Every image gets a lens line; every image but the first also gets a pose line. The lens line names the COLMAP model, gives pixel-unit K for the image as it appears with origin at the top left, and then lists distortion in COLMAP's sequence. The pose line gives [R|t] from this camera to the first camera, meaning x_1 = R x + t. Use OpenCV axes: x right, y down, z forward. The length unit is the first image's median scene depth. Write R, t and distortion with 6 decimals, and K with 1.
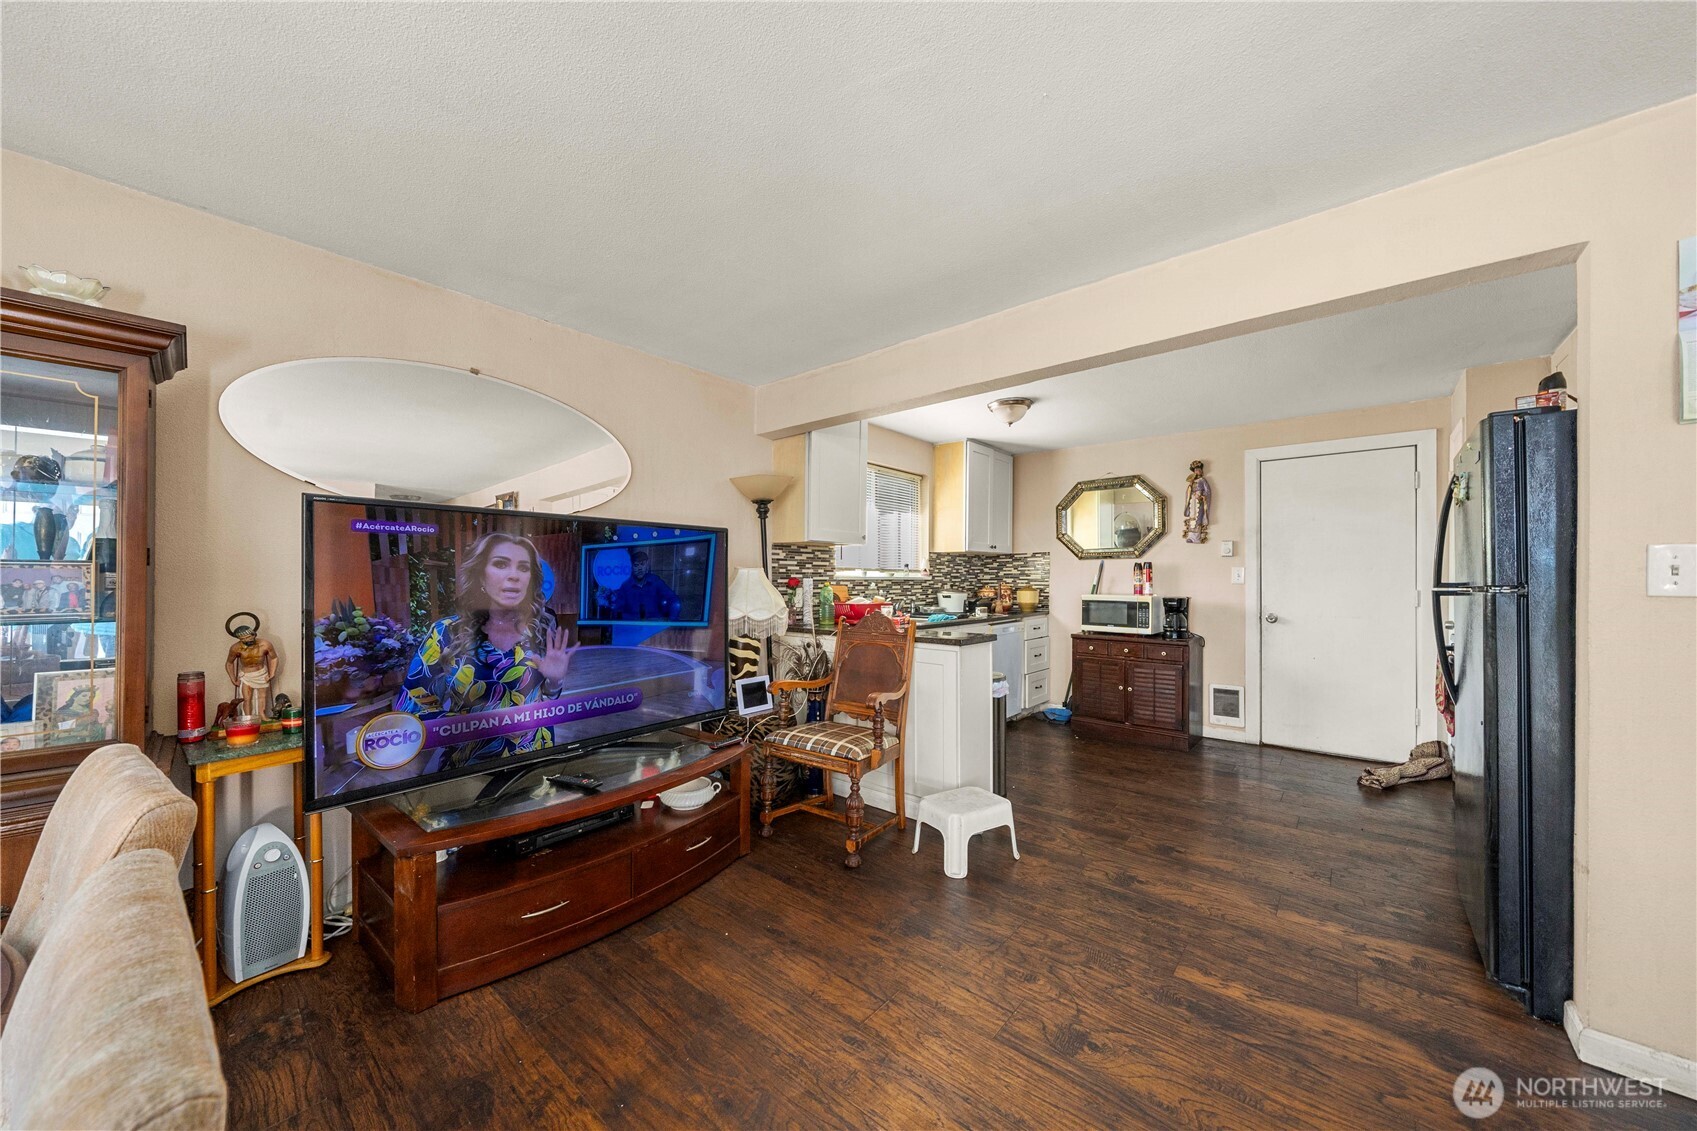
lens RADIAL K [[608.1, 0, 794.8], [0, 608.1, 572.9], [0, 0, 1]] dist [-0.002326, 0.000069]
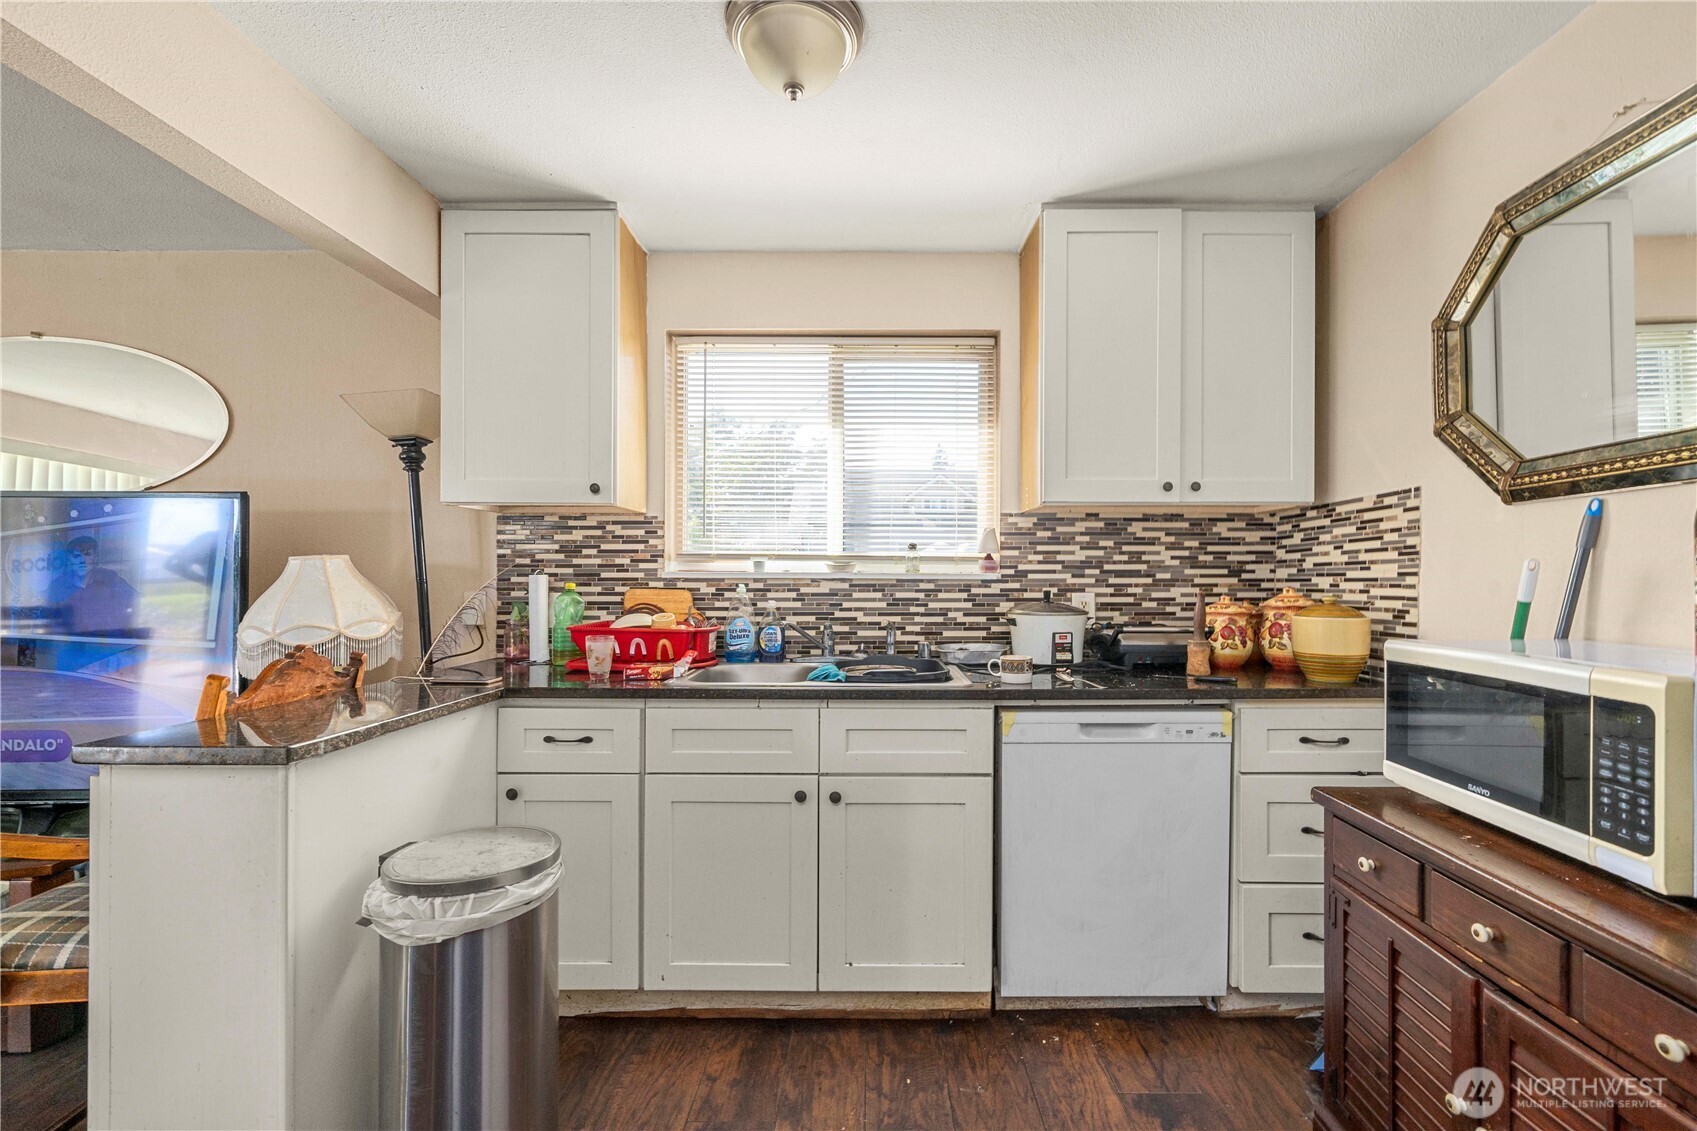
lens RADIAL K [[682.5, 0, 904.9], [0, 682.5, 574.7], [0, 0, 1]] dist [-0.000054, 0.000465]
pose [[0.681323, -0.002350, -0.731980, 0.560880], [0.004273, 0.999991, 0.000767, 0.007987], [0.731971, -0.003650, 0.681326, 0.681792]]
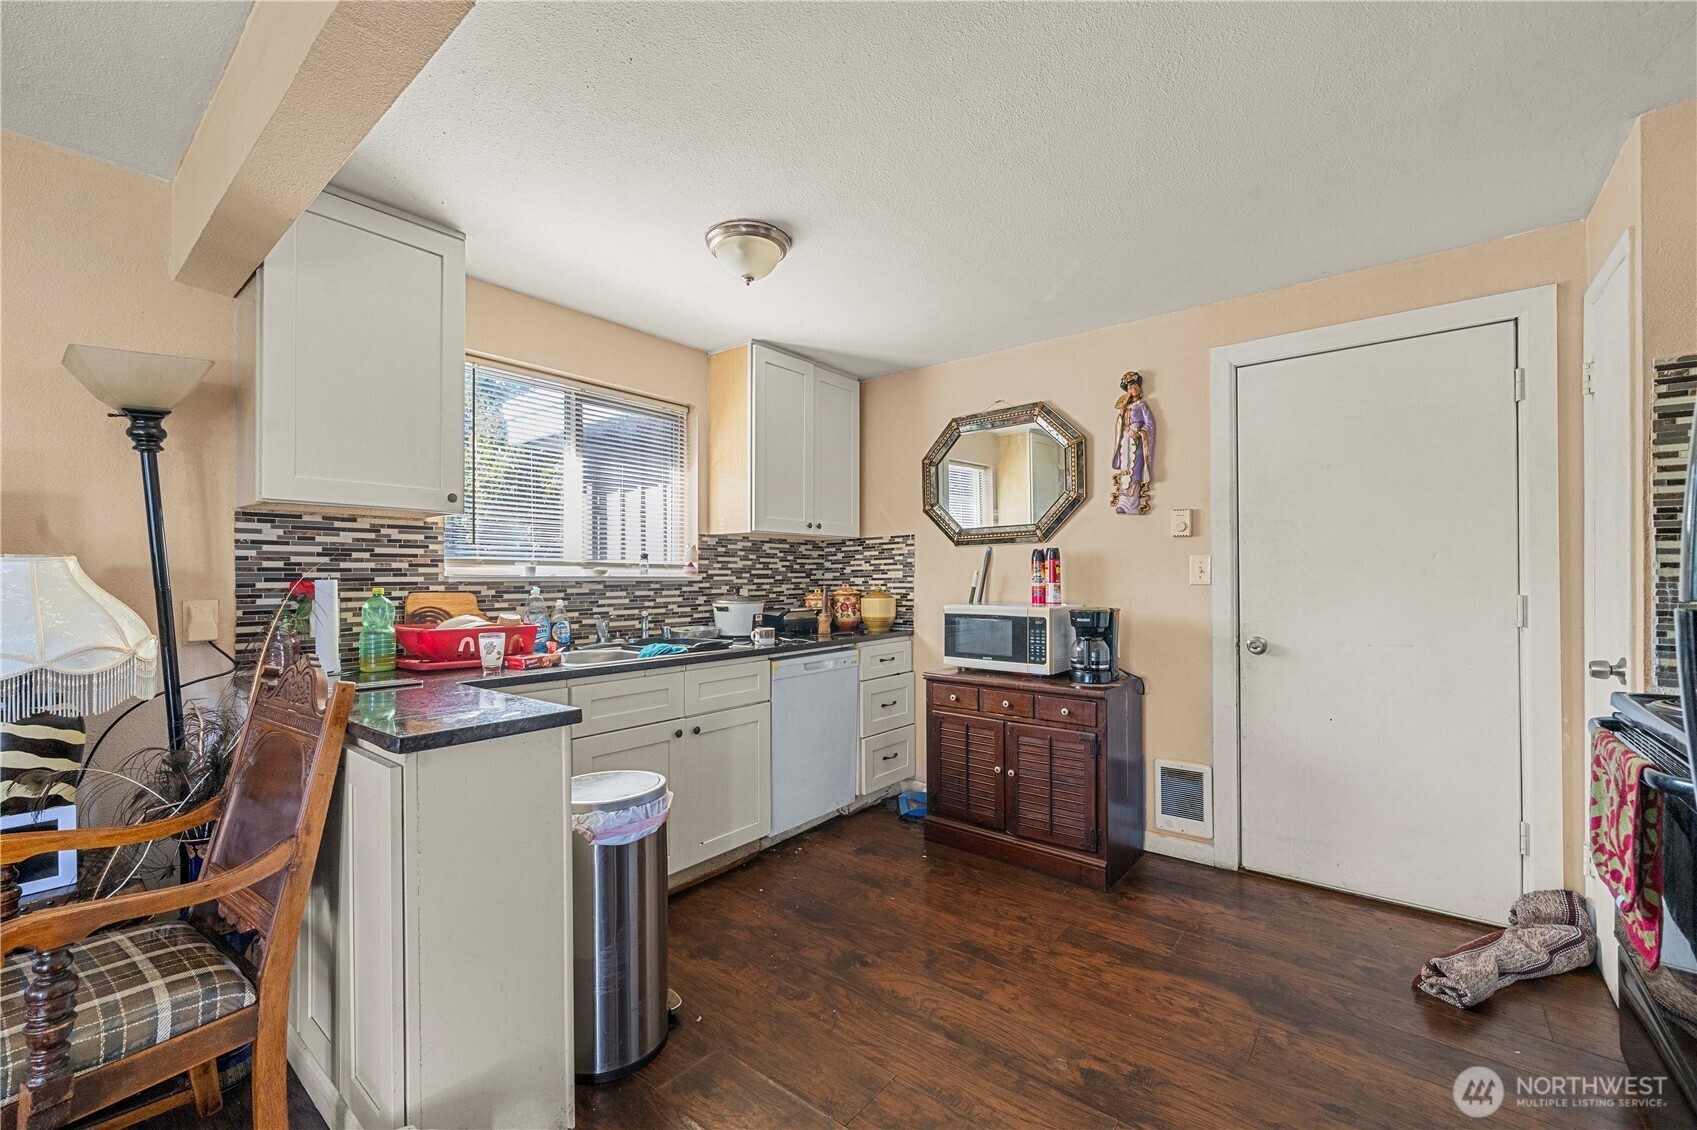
lens RADIAL K [[682.5, 0, 795.9], [0, 682.5, 571.5], [0, 0, 1]] dist [-0.000054, 0.000465]
pose [[0.999750, -0.005750, 0.021600, 0.325148], [0.005791, 0.999981, -0.001861, 0.004551], [-0.021589, 0.001985, 0.999765, 0.356006]]
